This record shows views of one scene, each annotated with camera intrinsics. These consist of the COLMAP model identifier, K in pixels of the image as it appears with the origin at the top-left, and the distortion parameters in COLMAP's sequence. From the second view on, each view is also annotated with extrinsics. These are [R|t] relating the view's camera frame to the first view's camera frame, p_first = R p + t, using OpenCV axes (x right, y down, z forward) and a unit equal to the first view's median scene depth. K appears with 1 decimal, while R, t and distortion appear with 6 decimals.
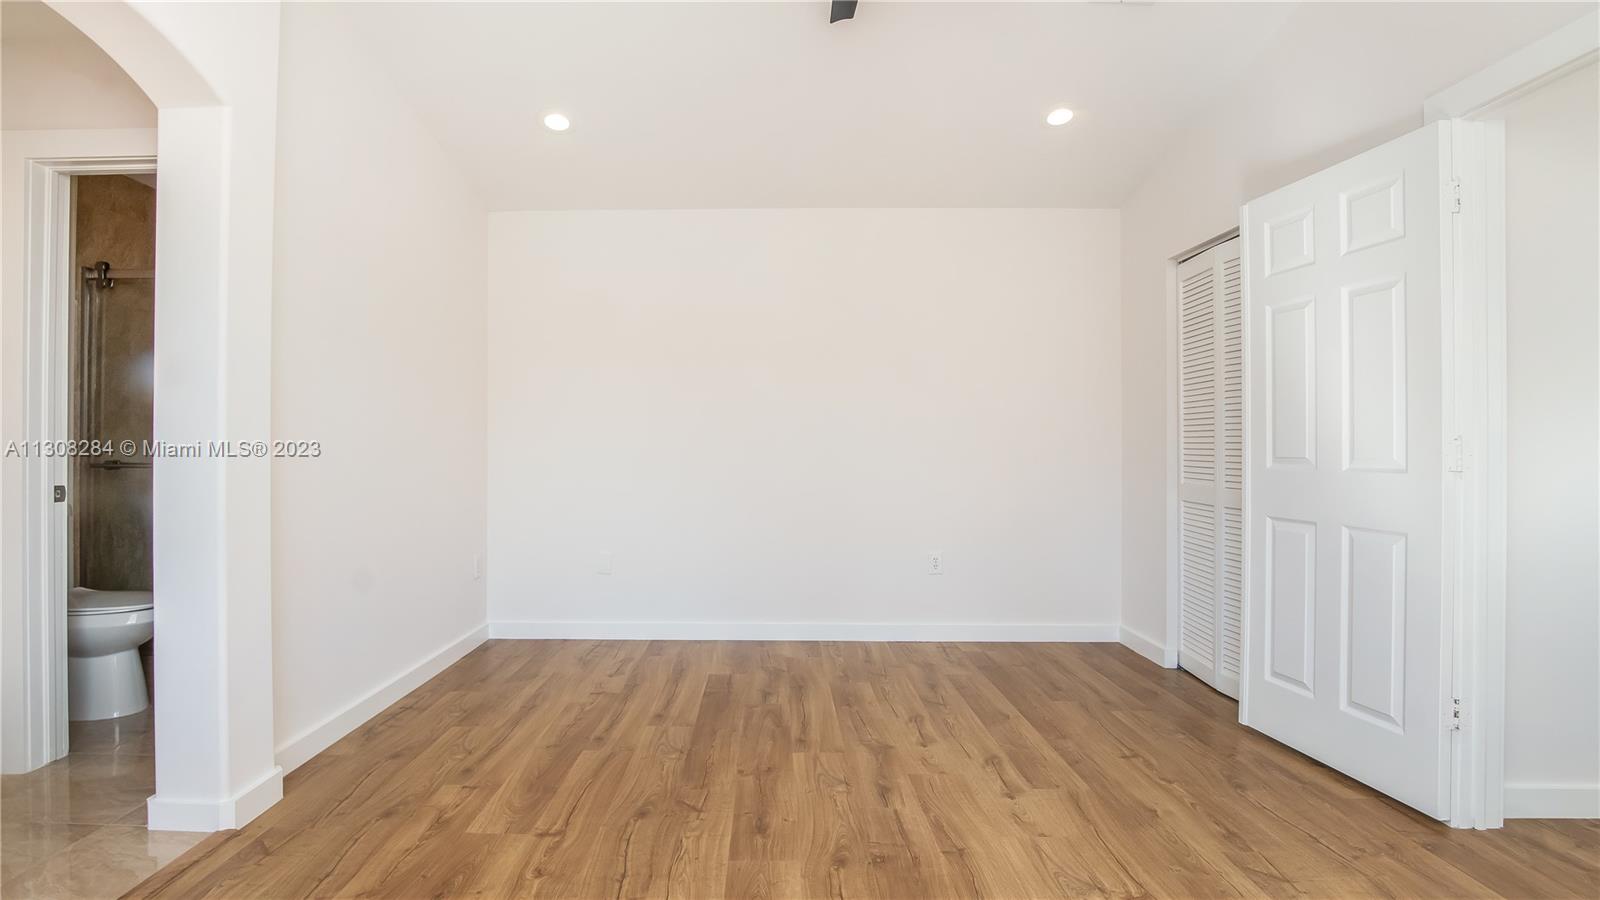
lens RADIAL K [[792.7, 0, 797.9], [0, 792.7, 429.4], [0, 0, 1]] dist [-0.026328, 0.000078]
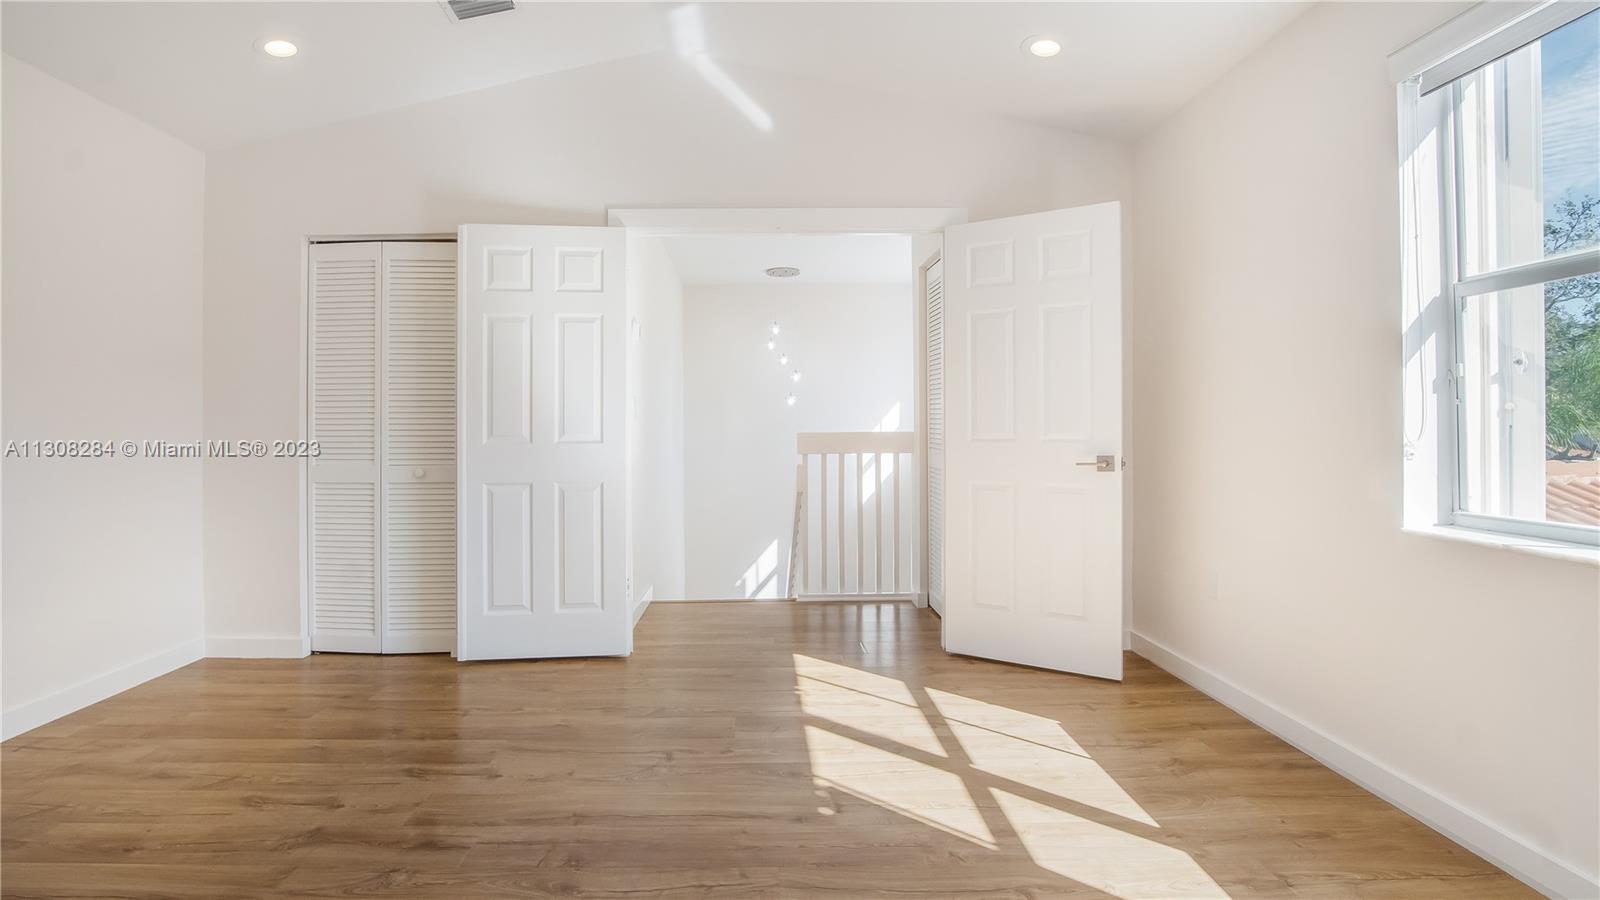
lens RADIAL K [[748.0, 0, 762.3], [0, 748.0, 429.2], [0, 0, 1]] dist [-0.026440, 0.000663]
pose [[-0.049356, -0.003571, 0.998775, -0.550580], [-0.012991, 0.999911, 0.002933, 0.015065], [-0.998697, -0.012830, -0.049398, 0.570903]]
